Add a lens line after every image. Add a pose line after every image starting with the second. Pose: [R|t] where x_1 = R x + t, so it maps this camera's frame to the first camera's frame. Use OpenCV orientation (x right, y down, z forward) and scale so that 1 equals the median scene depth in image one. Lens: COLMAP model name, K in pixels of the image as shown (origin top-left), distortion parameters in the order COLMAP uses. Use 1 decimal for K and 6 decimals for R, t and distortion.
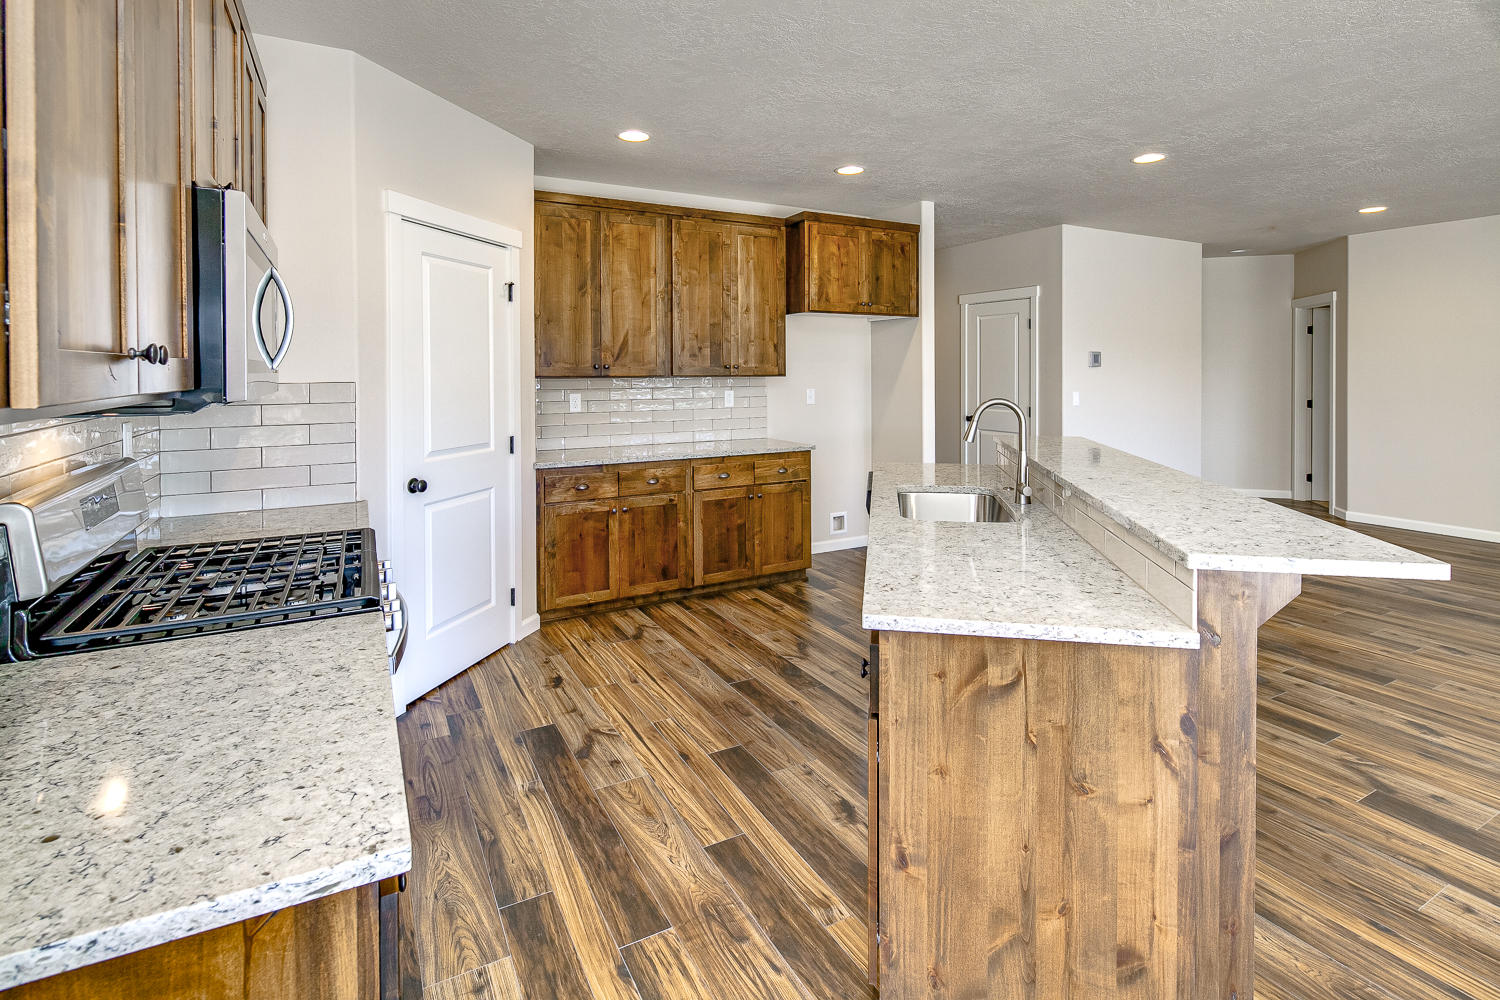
lens RADIAL K [[723.5, 0, 771.3], [0, 723.5, 377.0], [0, 0, 1]] dist [0.005701, -0.004926]
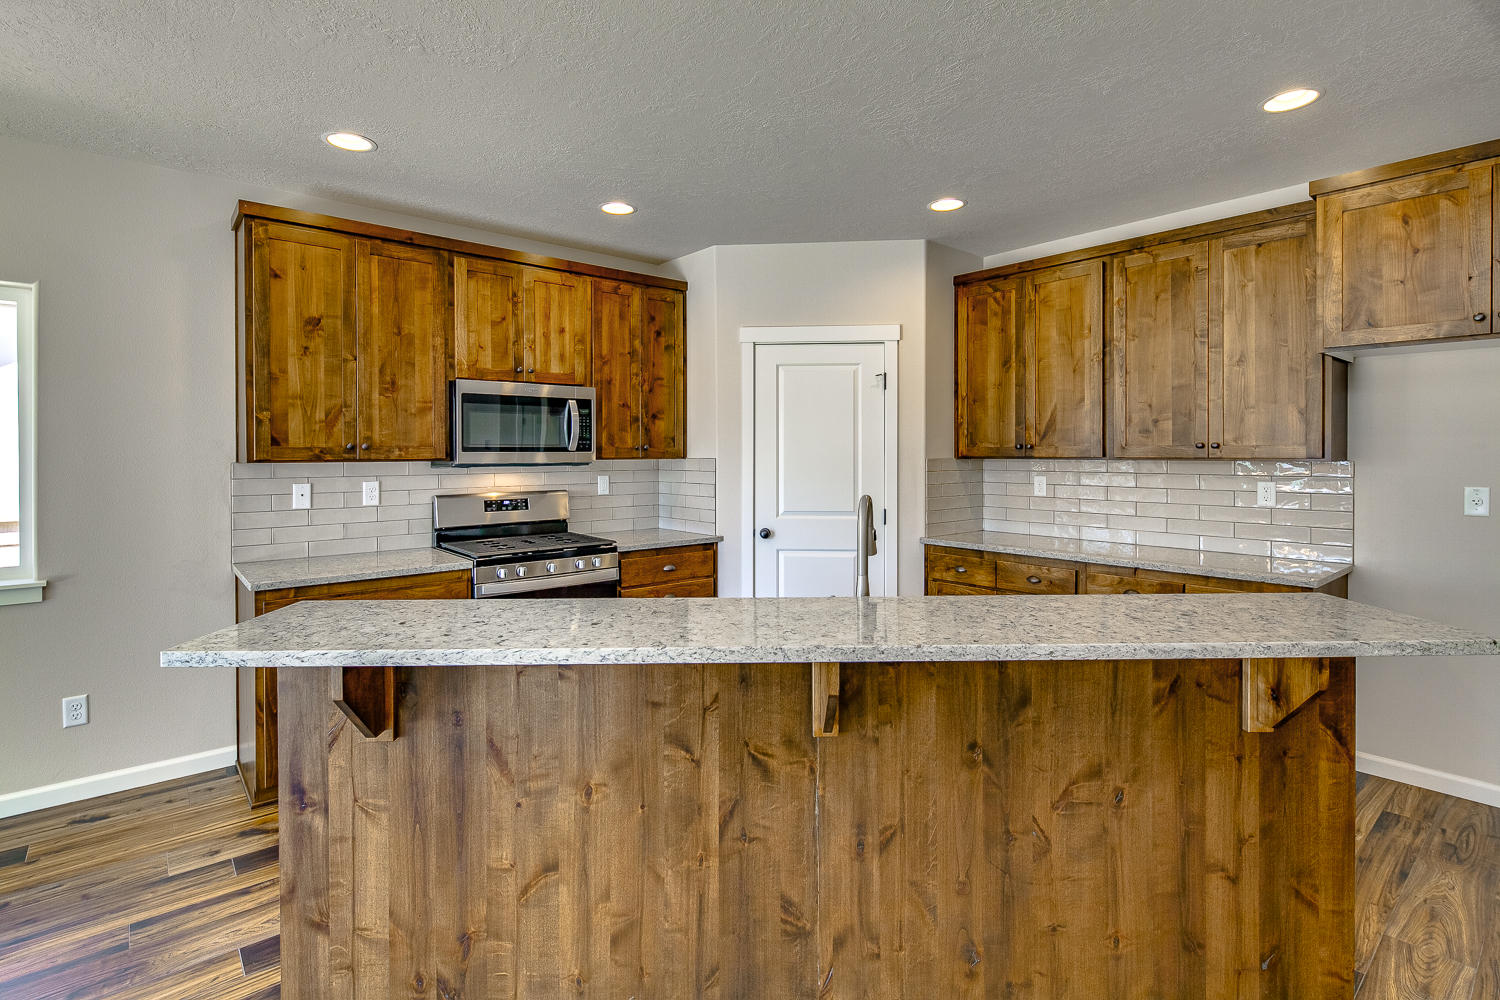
lens RADIAL K [[723.5, 0, 743.0], [0, 723.5, 455.7], [0, 0, 1]] dist [0.005701, -0.004926]
pose [[0.201163, 0.009105, -0.979515, 0.571329], [-0.009790, 0.999926, 0.007284, -0.005807], [0.979509, 0.008124, 0.201238, 0.457360]]
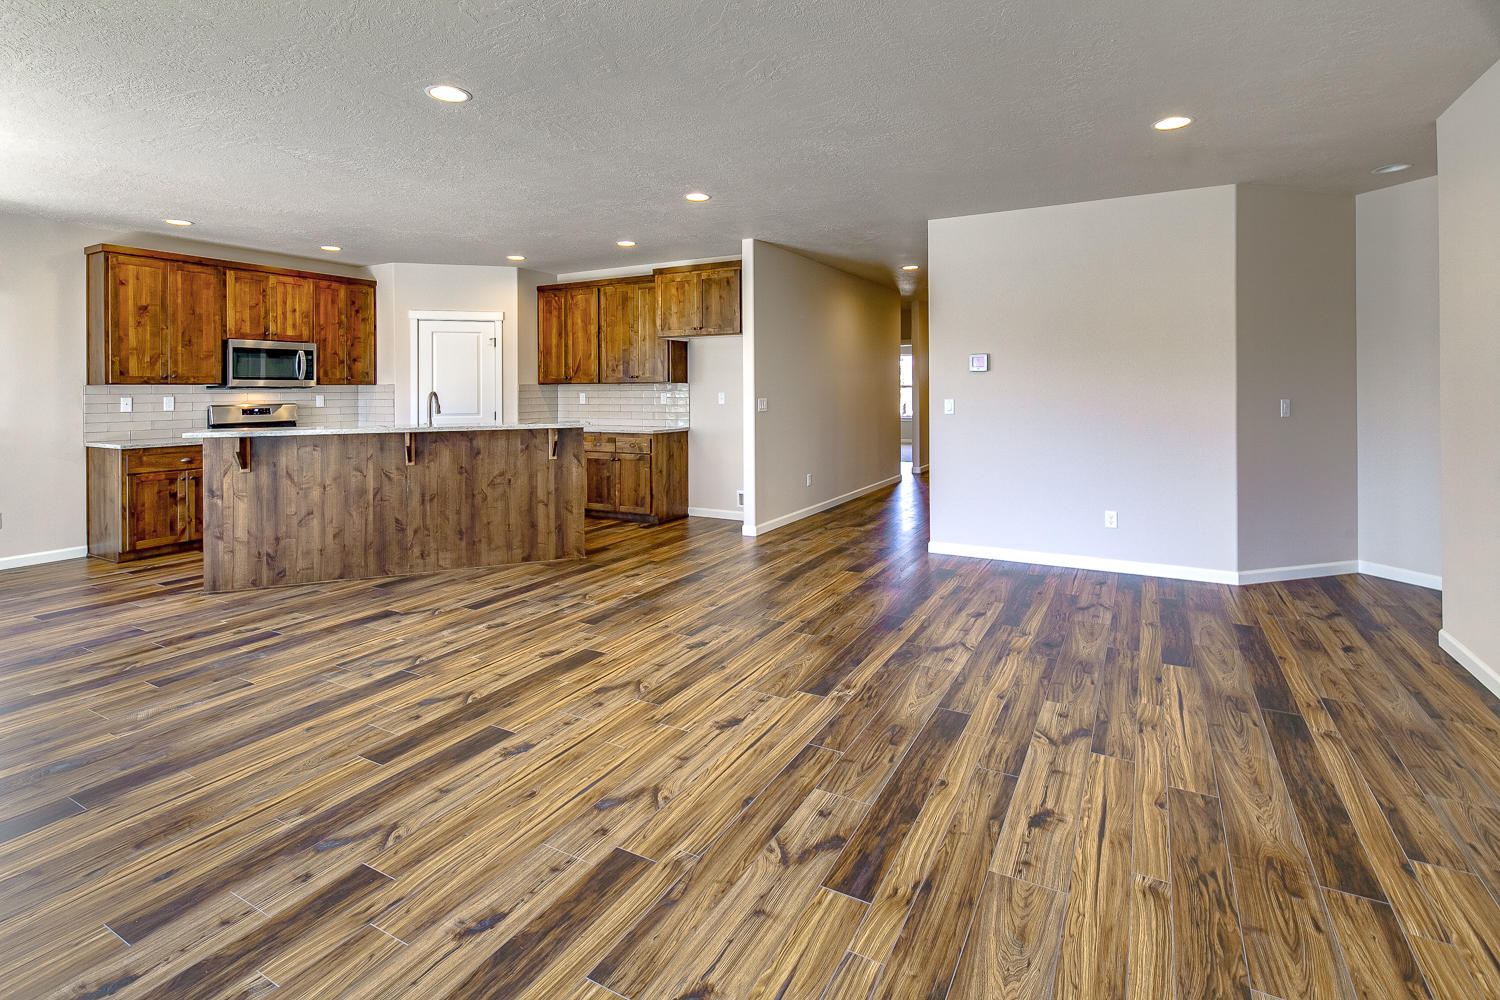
lens RADIAL K [[723.5, 0, 743.9], [0, 723.5, 386.4], [0, 0, 1]] dist [0.005701, -0.004926]
pose [[0.532497, -0.003050, -0.846427, 1.463781], [-0.005222, 0.999963, -0.006888, 0.016464], [0.846416, 0.008088, 0.532461, 0.408273]]
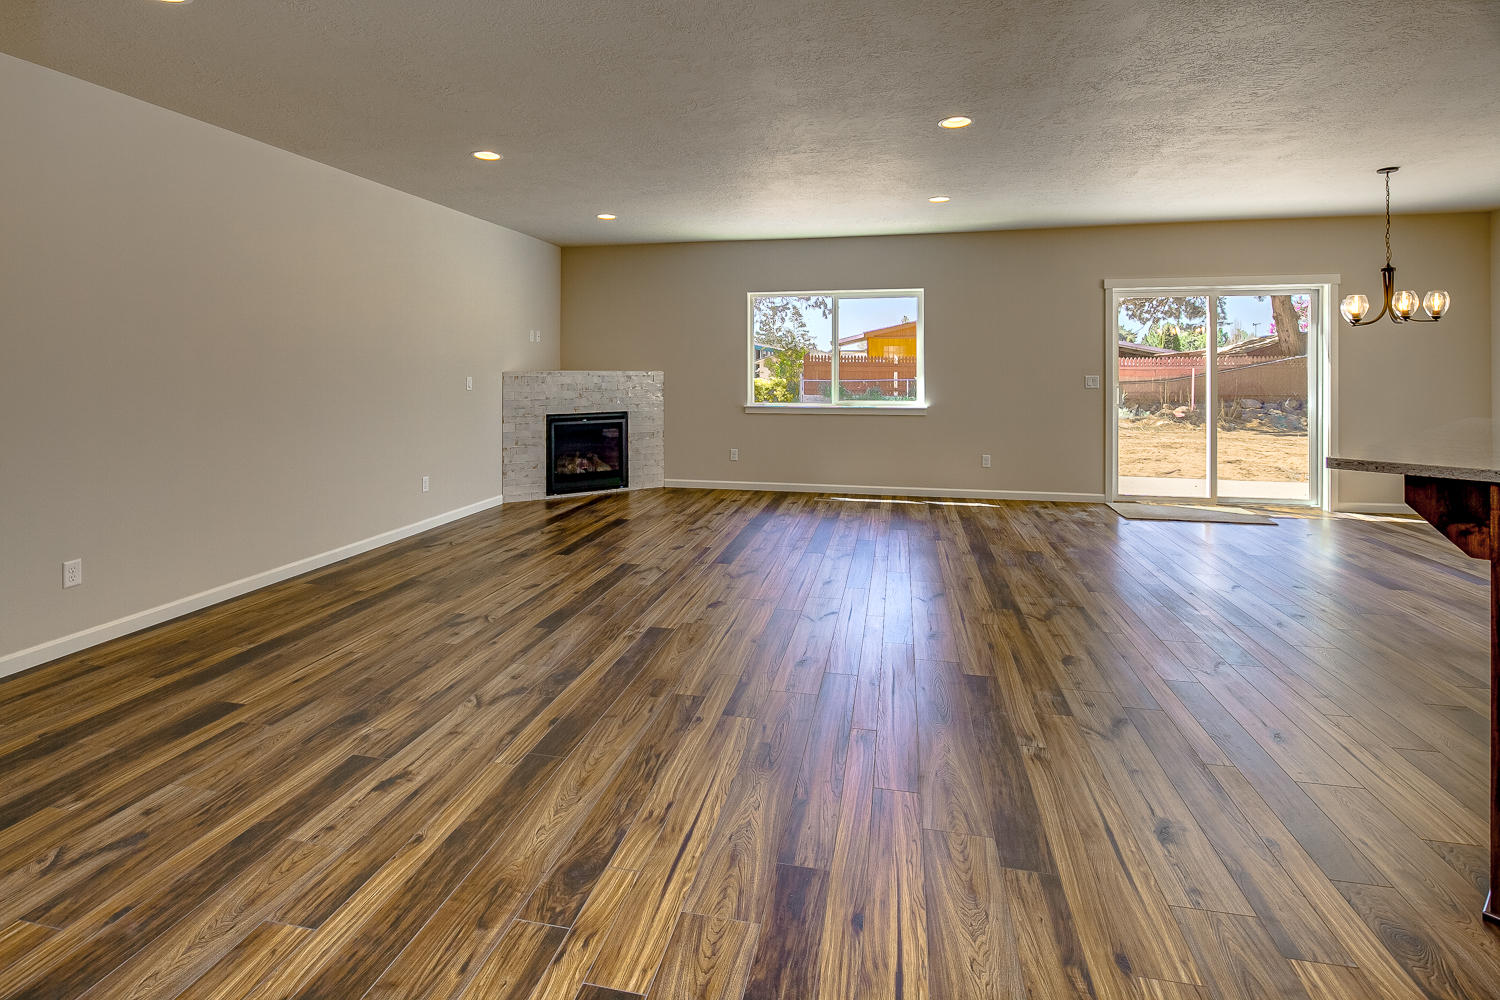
lens RADIAL K [[723.5, 0, 742.6], [0, 723.5, 361.4], [0, 0, 1]] dist [0.005701, -0.004926]
pose [[-0.754360, 0.007326, 0.656420, 0.324426], [0.009493, 0.999955, -0.000250, 0.009024], [-0.656392, 0.006043, -0.754395, 1.371409]]
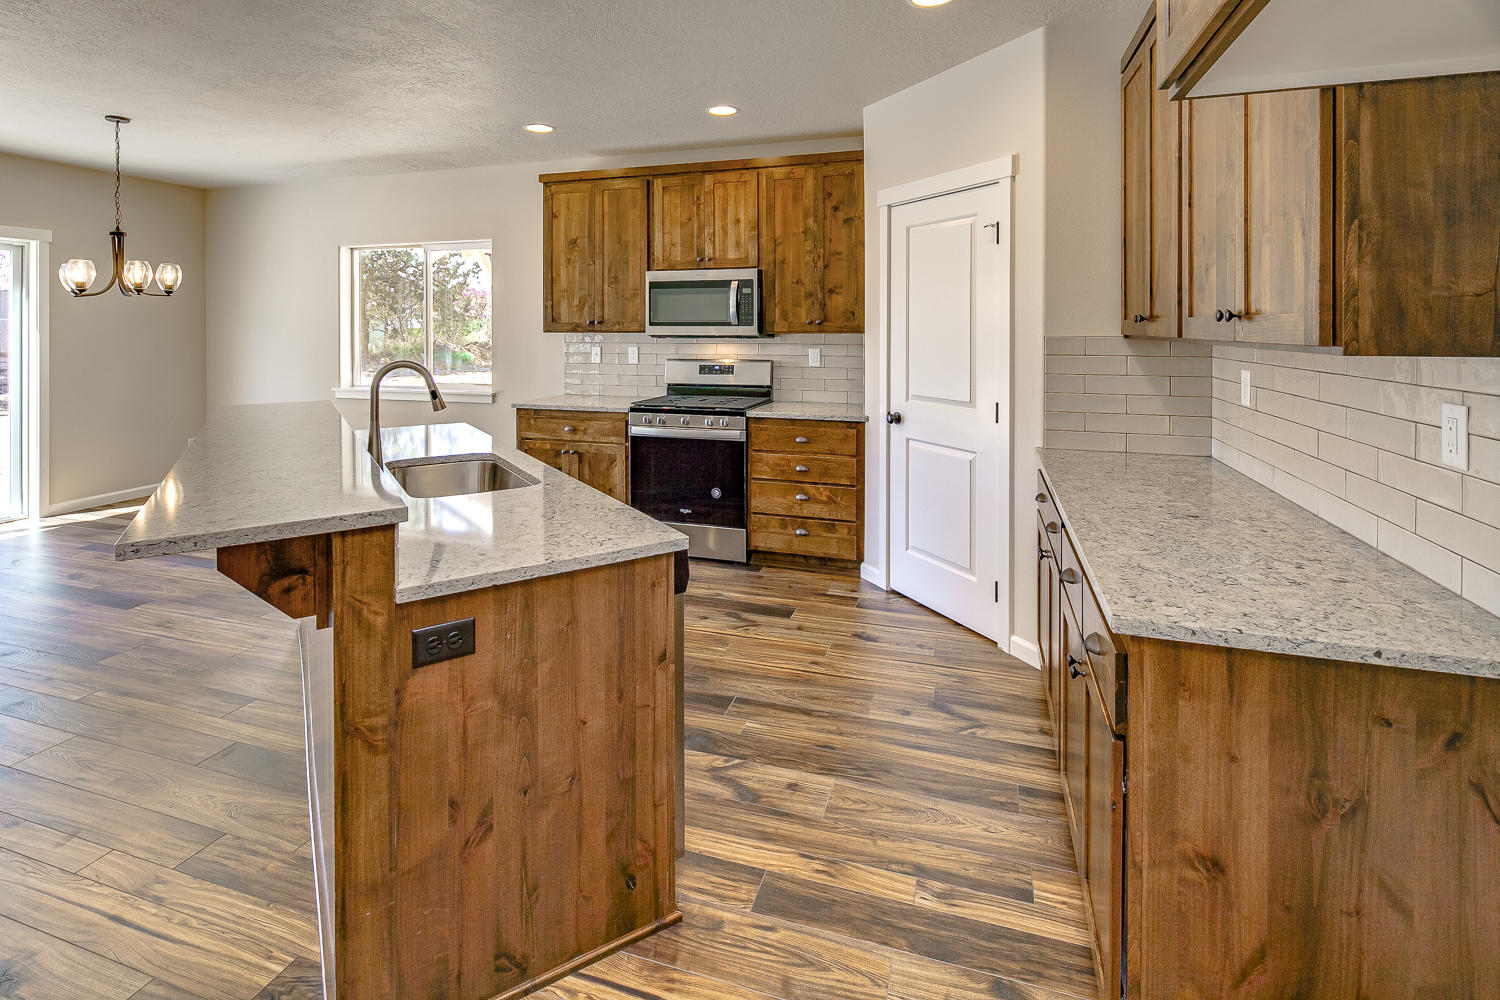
lens RADIAL K [[724.4, 0, 740.0], [0, 724.4, 327.5], [0, 0, 1]] dist [-0.000935, -0.001066]
pose [[-0.729769, 0.005804, -0.683669, 0.359314], [-0.004202, 0.999907, 0.012974, -0.013041], [0.683681, 0.012341, -0.729677, 1.162884]]
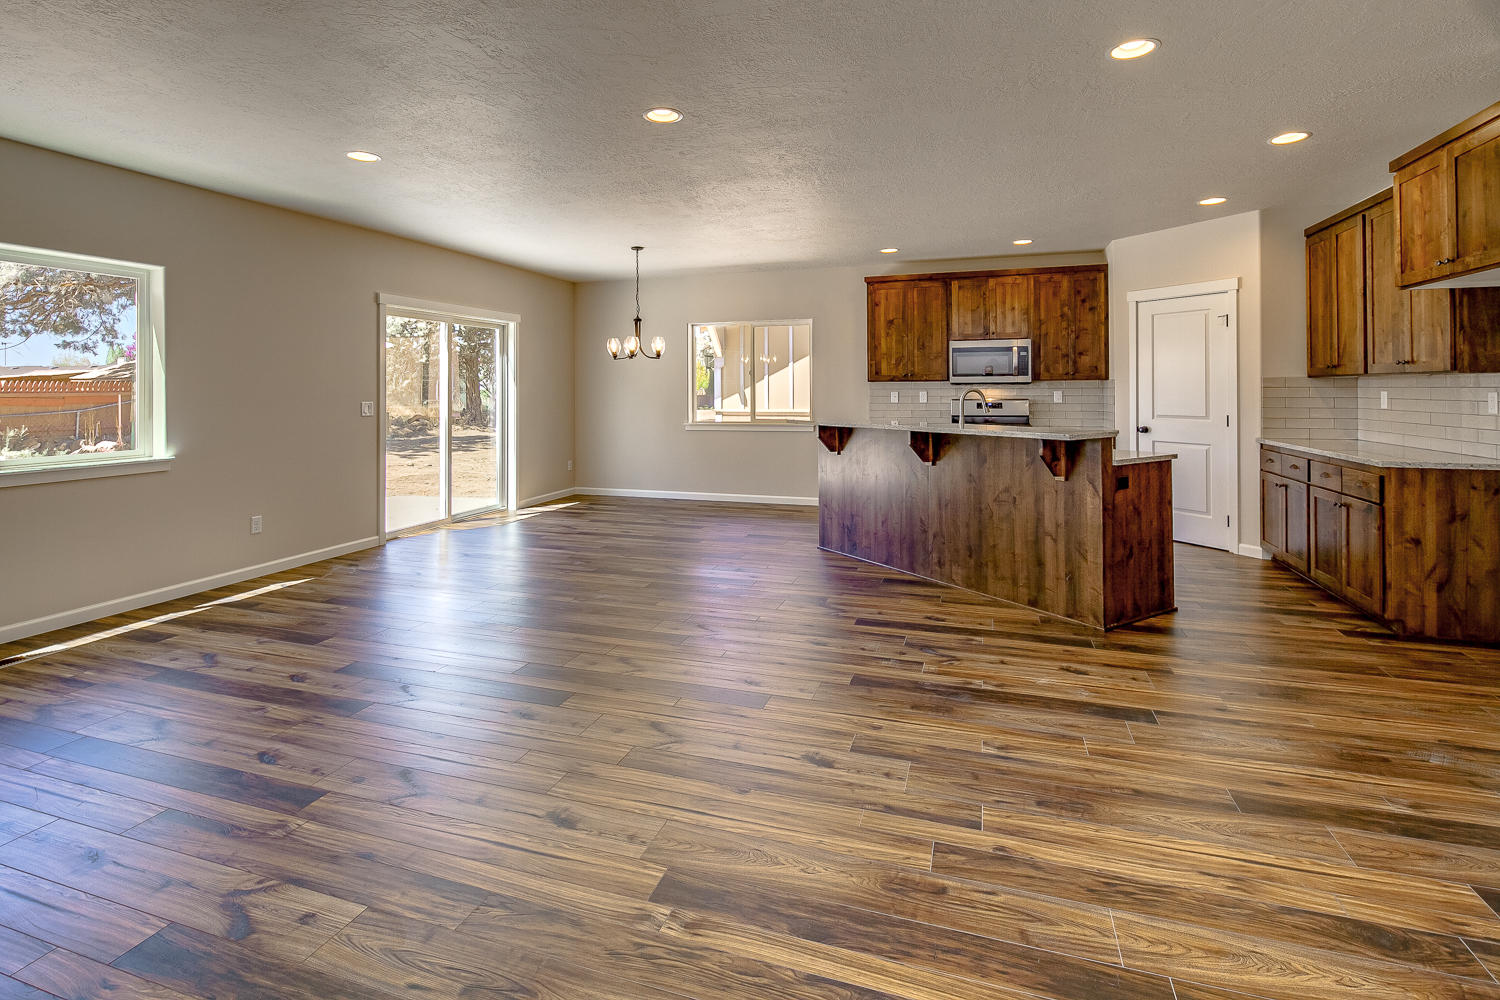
lens RADIAL K [[723.5, 0, 740.6], [0, 723.5, 382.4], [0, 0, 1]] dist [0.005701, -0.004926]
pose [[-0.735091, 0.001392, -0.677967, 1.168956], [0.000010, 0.999998, 0.002042, 0.008040], [0.677968, 0.001494, -0.735089, 1.172880]]
